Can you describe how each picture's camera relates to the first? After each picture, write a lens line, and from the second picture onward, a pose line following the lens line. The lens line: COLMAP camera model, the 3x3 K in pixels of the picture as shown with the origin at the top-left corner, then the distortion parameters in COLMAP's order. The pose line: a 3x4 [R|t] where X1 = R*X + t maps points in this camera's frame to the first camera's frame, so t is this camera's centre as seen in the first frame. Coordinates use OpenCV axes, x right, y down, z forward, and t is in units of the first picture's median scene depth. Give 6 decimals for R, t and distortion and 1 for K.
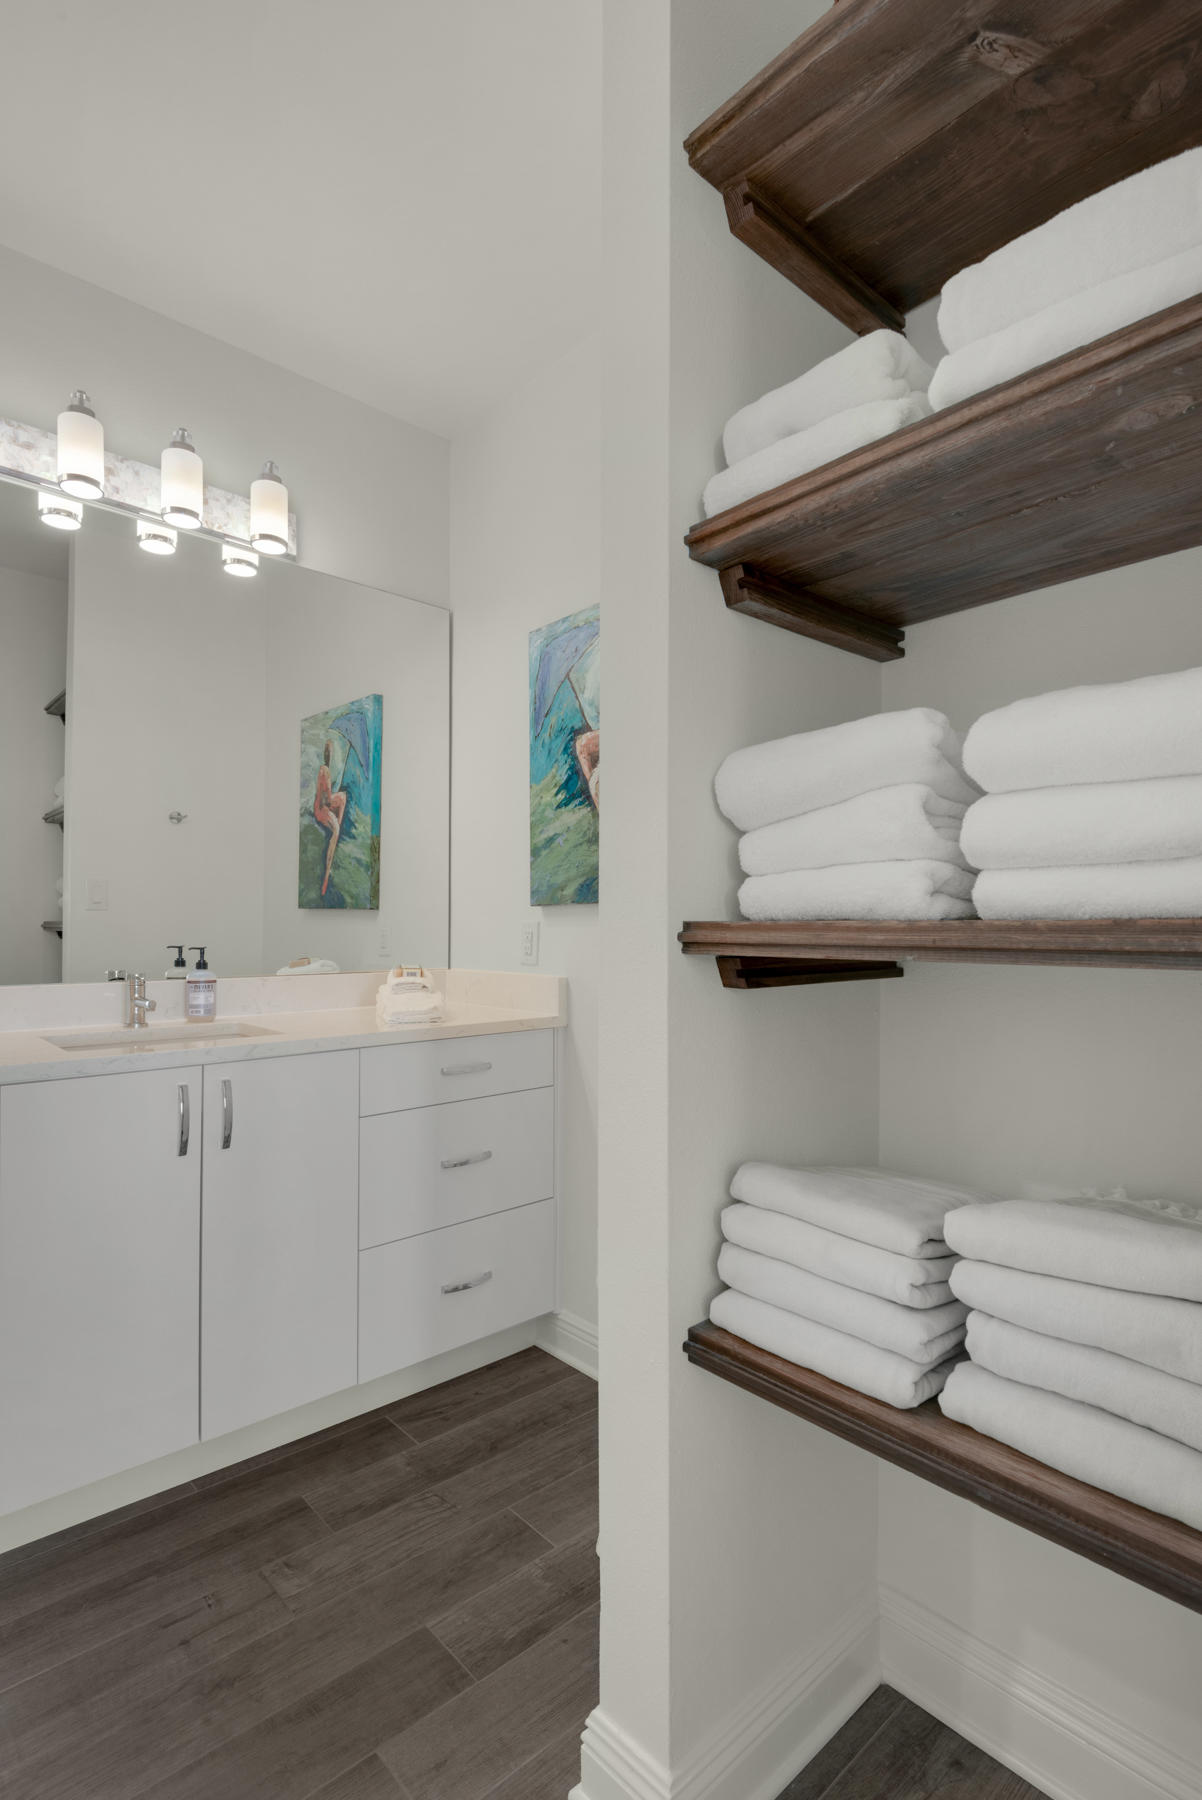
lens RADIAL K [[858.9, 0, 610.5], [0, 858.9, 910.4], [0, 0, 1]] dist [0.001283, -0.005602]
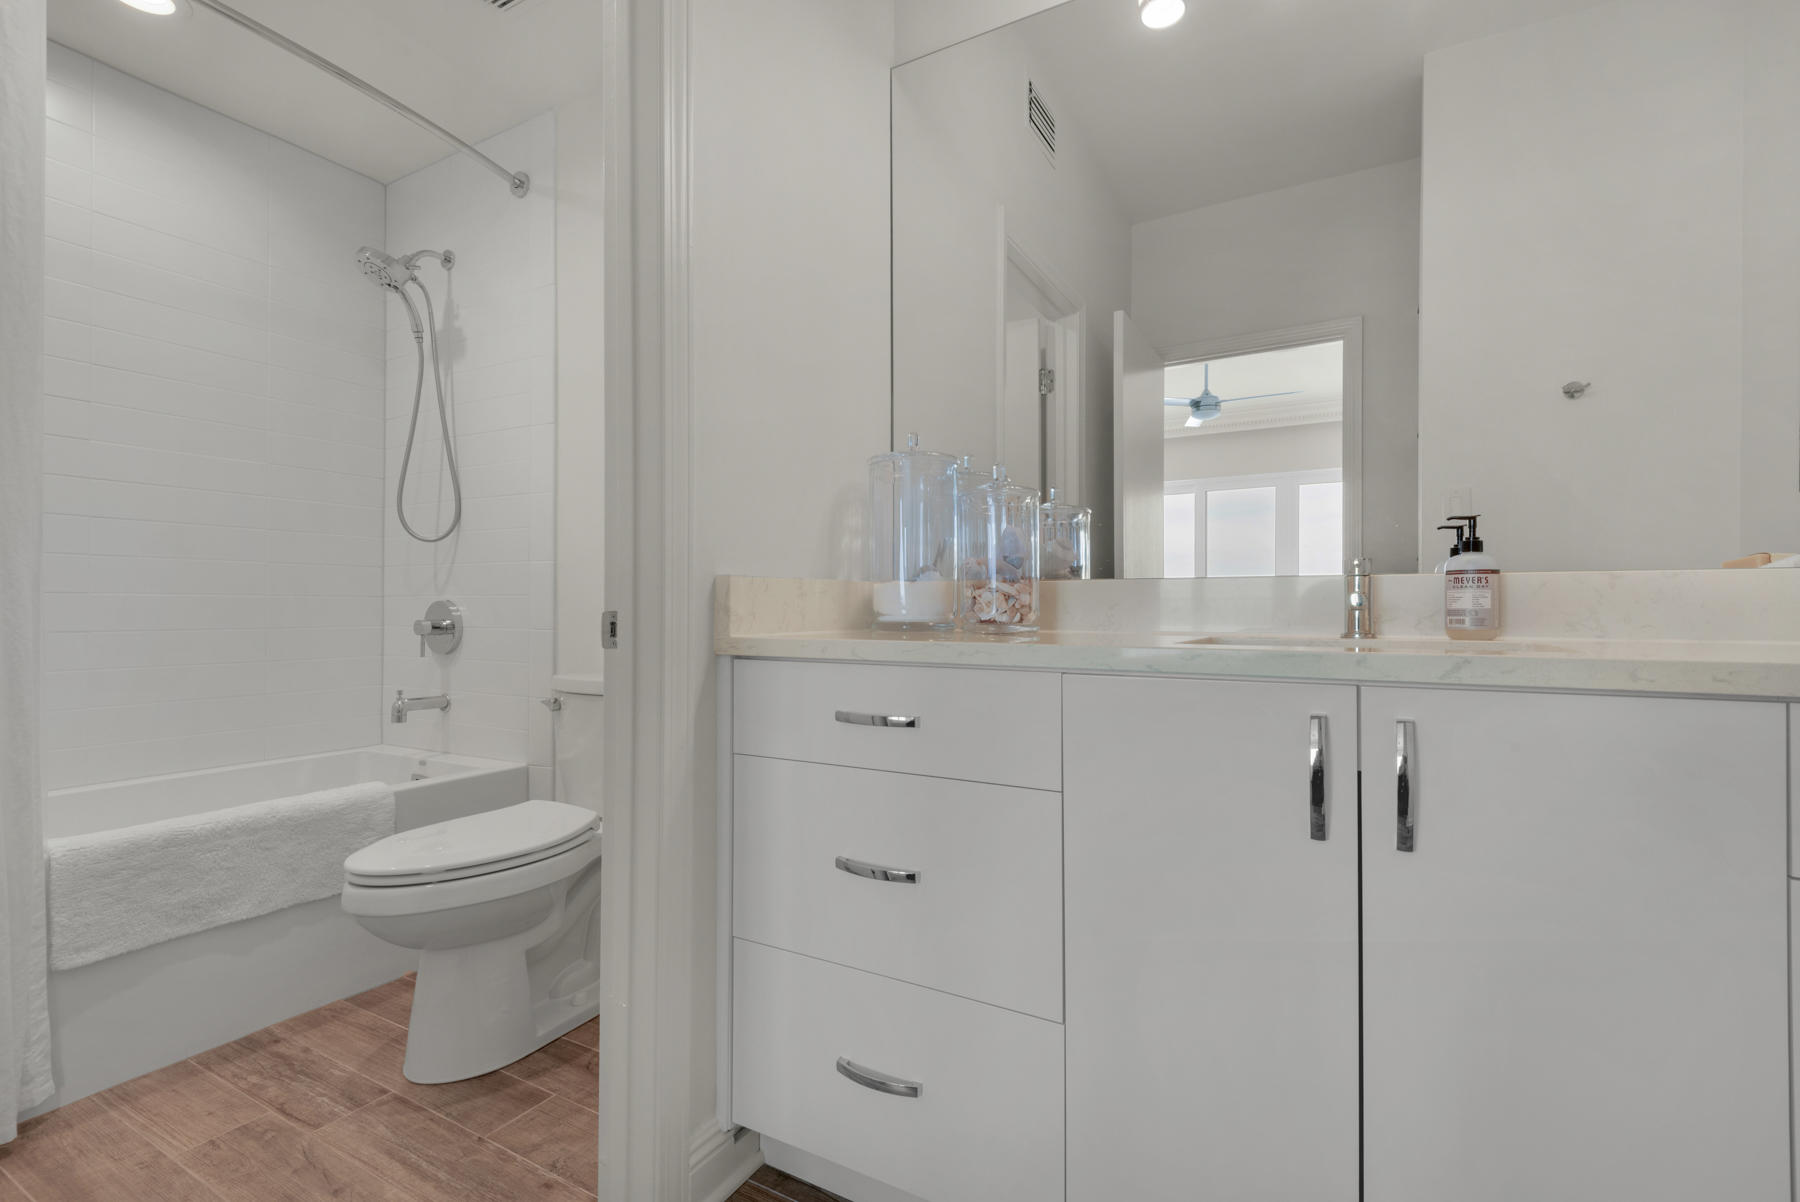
lens RADIAL K [[827.1, 0, 902.6], [0, 827.1, 602.8], [0, 0, 1]] dist [0.020916, -0.010754]
pose [[0.316681, -0.003819, -0.948524, -0.036297], [0.014769, 0.999891, 0.000905, 0.066818], [0.948417, -0.014295, 0.316703, 0.303008]]
